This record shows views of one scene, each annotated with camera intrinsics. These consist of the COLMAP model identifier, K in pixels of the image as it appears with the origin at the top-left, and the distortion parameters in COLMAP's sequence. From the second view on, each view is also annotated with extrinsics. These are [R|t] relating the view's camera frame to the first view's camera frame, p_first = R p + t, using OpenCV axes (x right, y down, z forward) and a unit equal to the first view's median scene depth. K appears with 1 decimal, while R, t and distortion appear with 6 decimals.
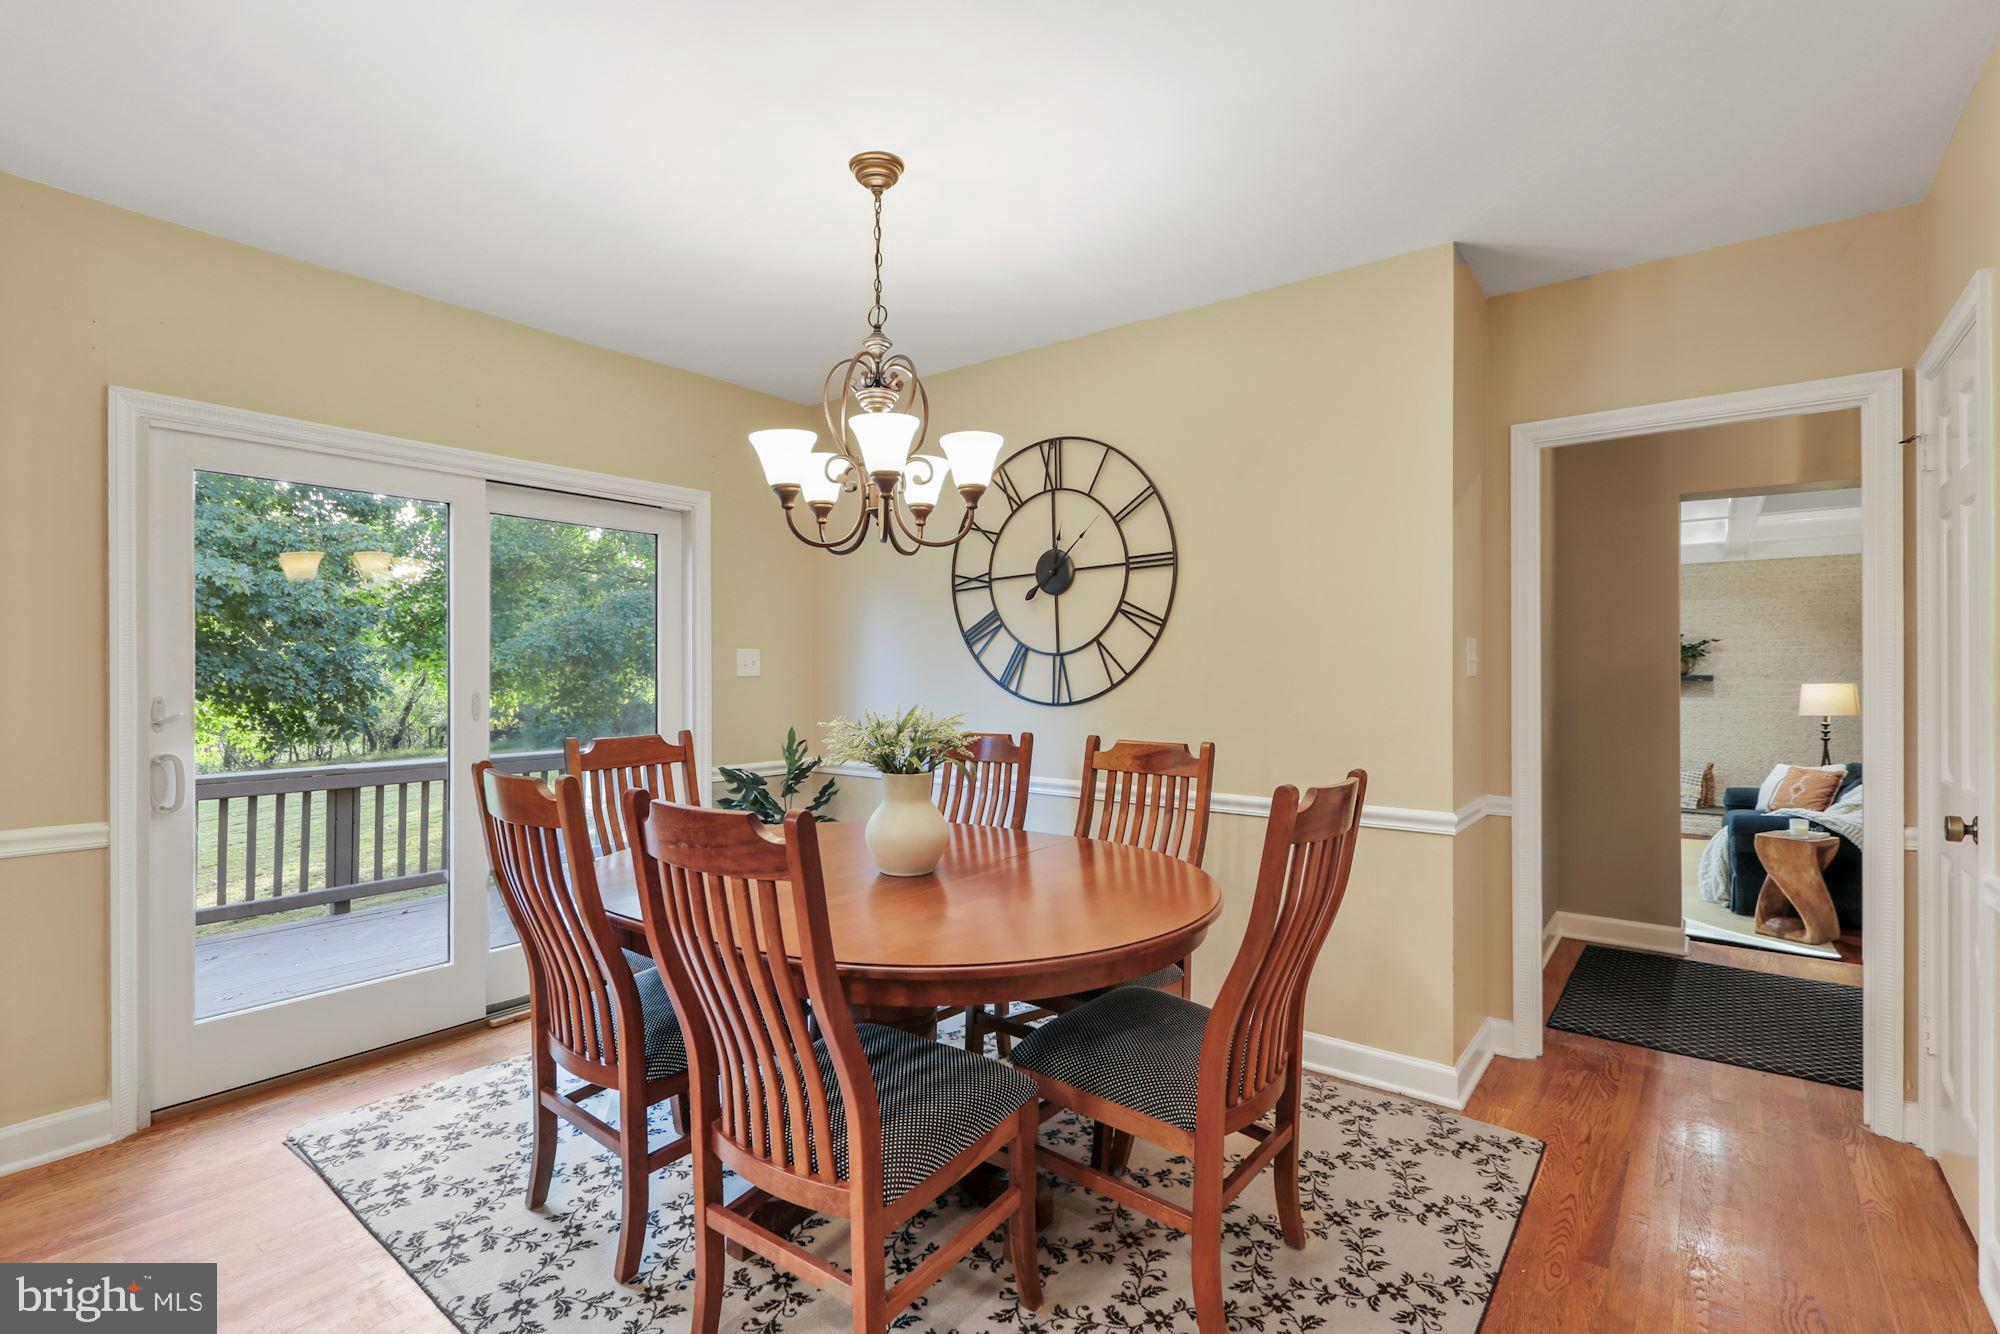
lens RADIAL K [[942.1, 0, 993.0], [0, 942.1, 675.7], [0, 0, 1]] dist [0.005389, -0.001583]
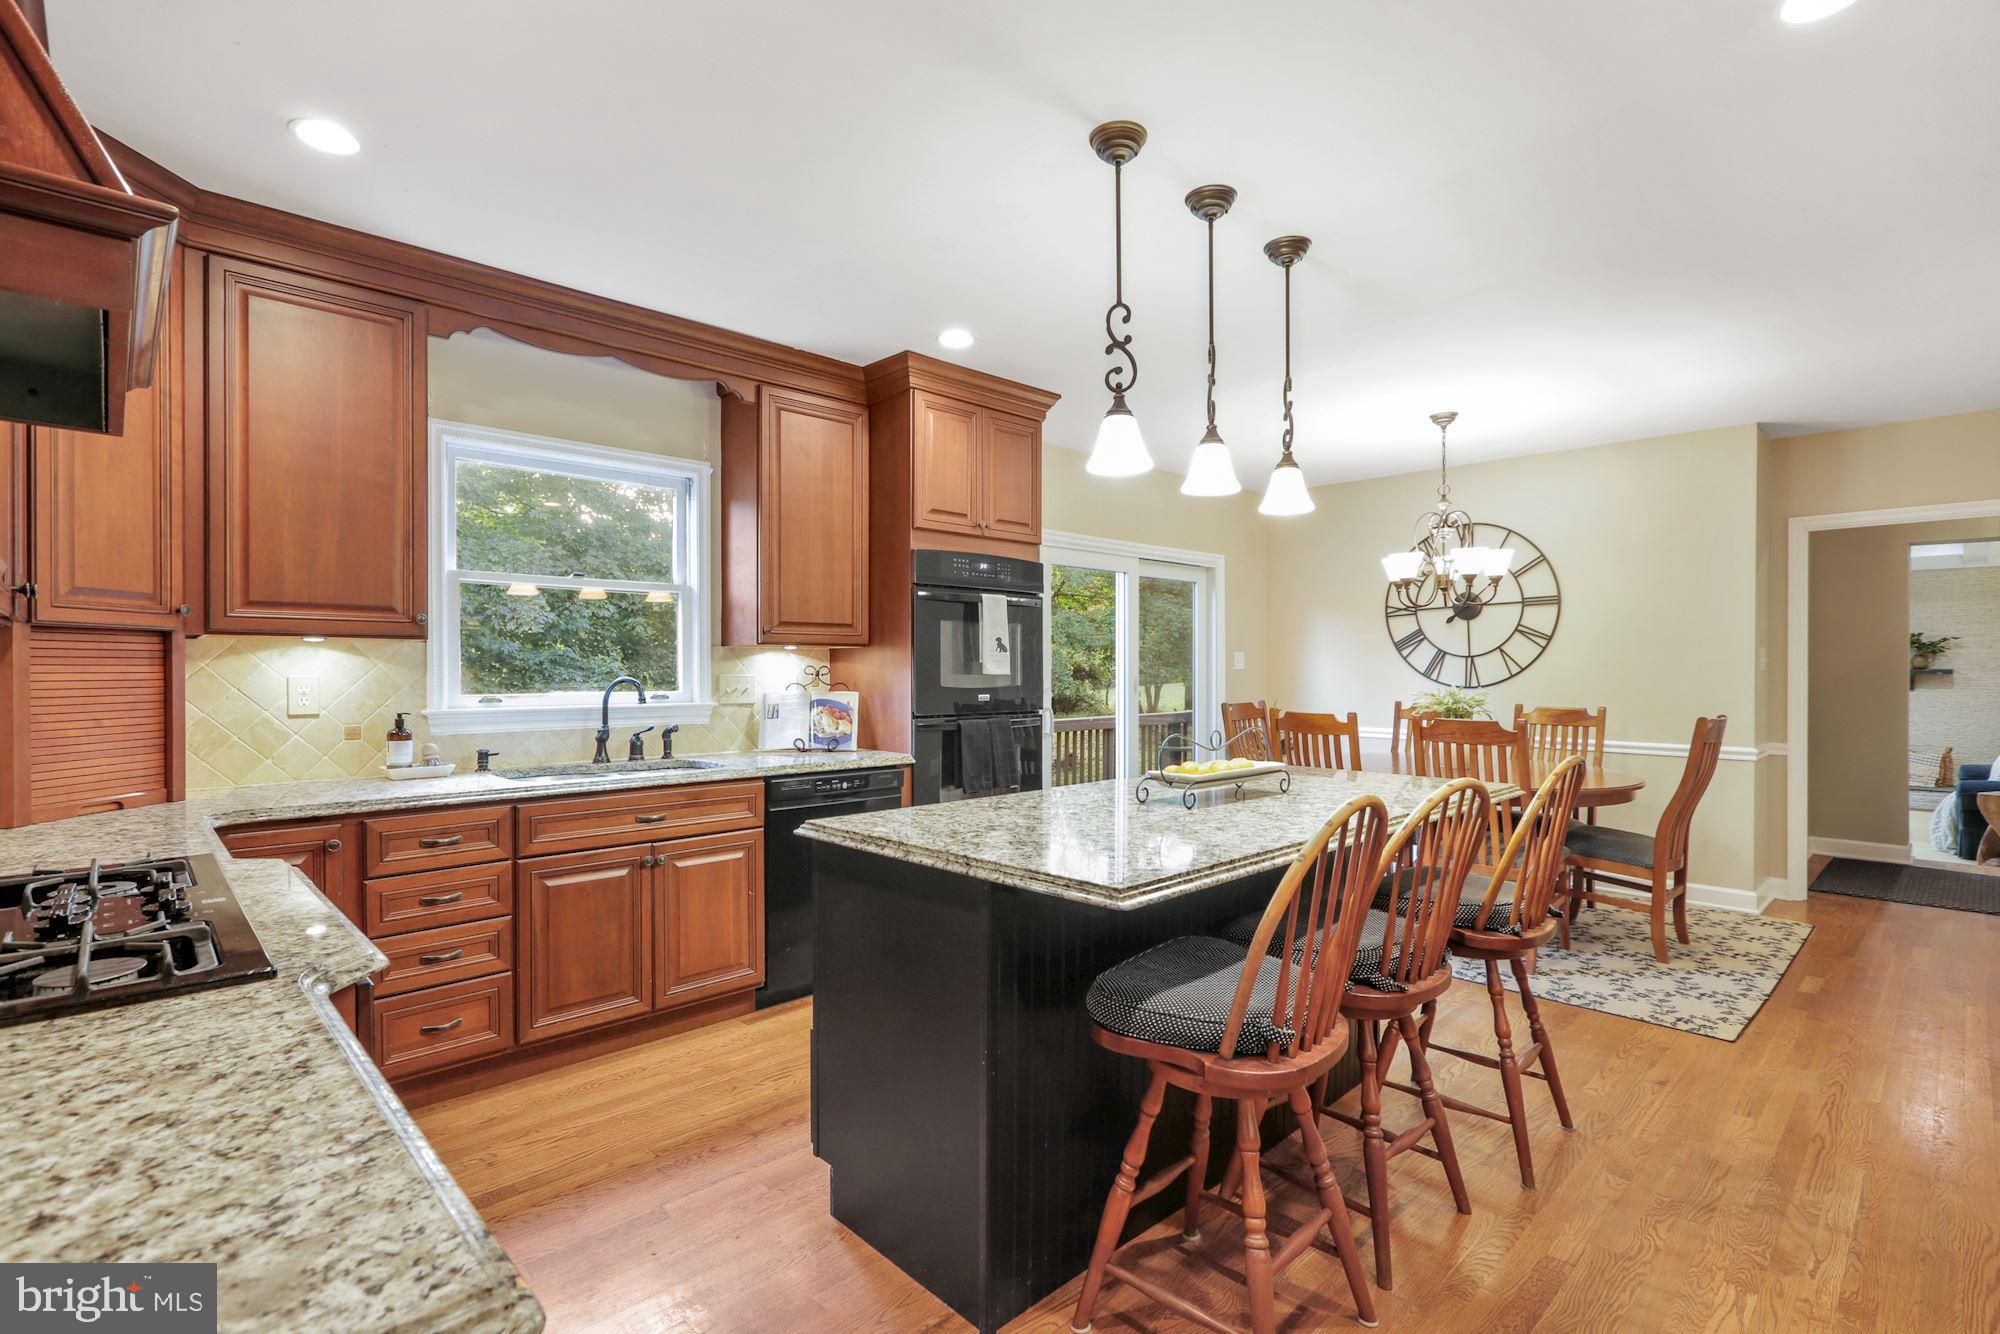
lens RADIAL K [[942.1, 0, 993.2], [0, 942.1, 669.8], [0, 0, 1]] dist [0.005389, -0.001583]
pose [[0.988161, 0.002305, -0.153404, -0.478472], [-0.001826, 0.999993, 0.003266, -0.003559], [0.153410, -0.002948, 0.988158, -0.712083]]
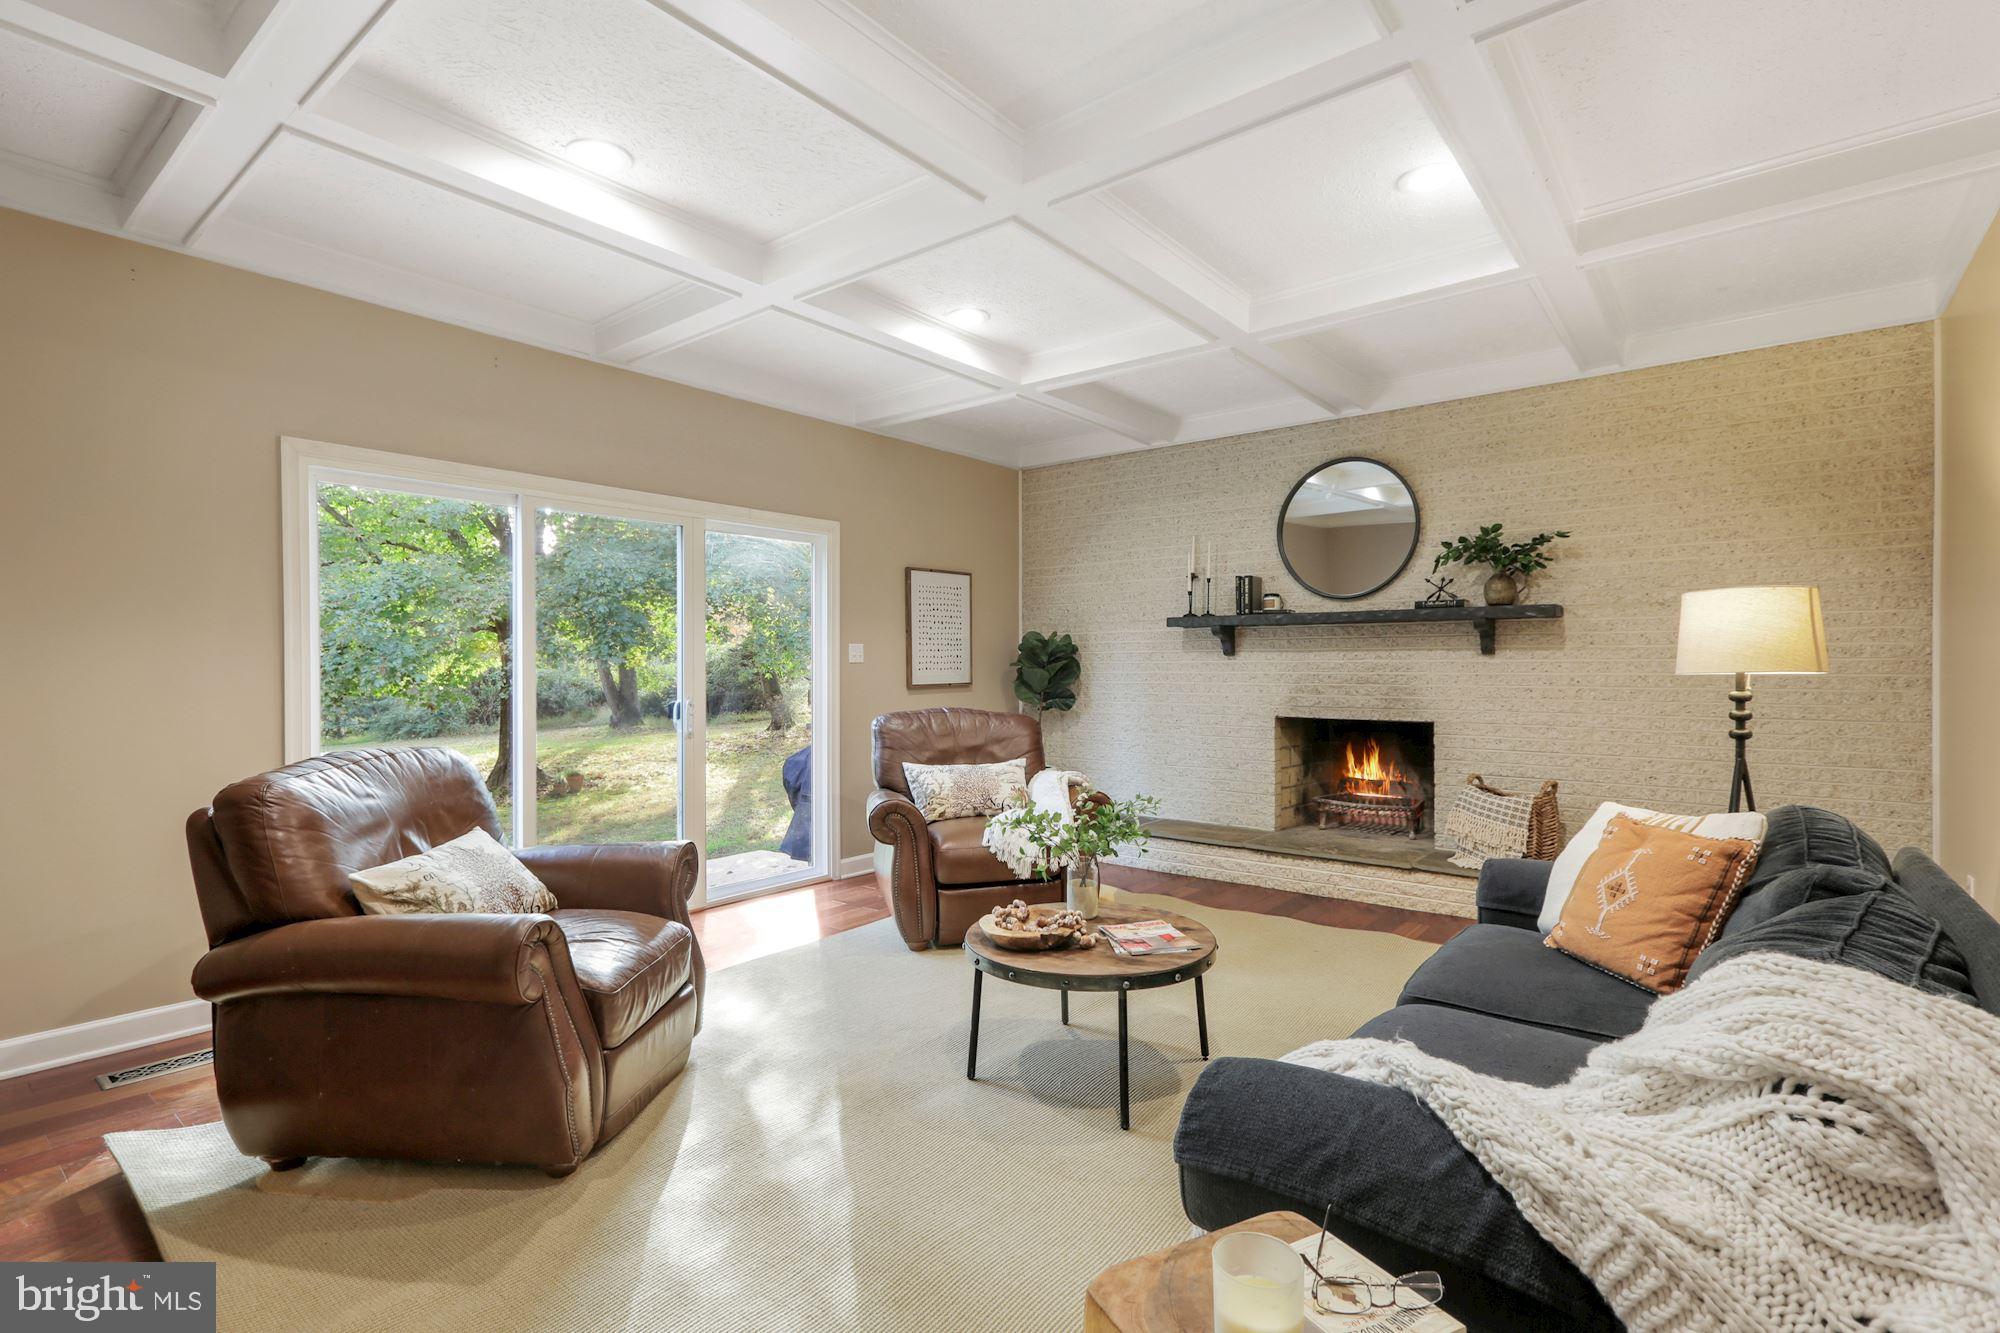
lens RADIAL K [[942.1, 0, 991.5], [0, 942.1, 661.7], [0, 0, 1]] dist [0.005389, -0.001583]
pose [[0.999564, -0.002029, -0.029455, 1.197223], [0.001936, 0.999993, -0.003201, 0.077011], [0.029461, 0.003143, 0.999561, 1.235633]]
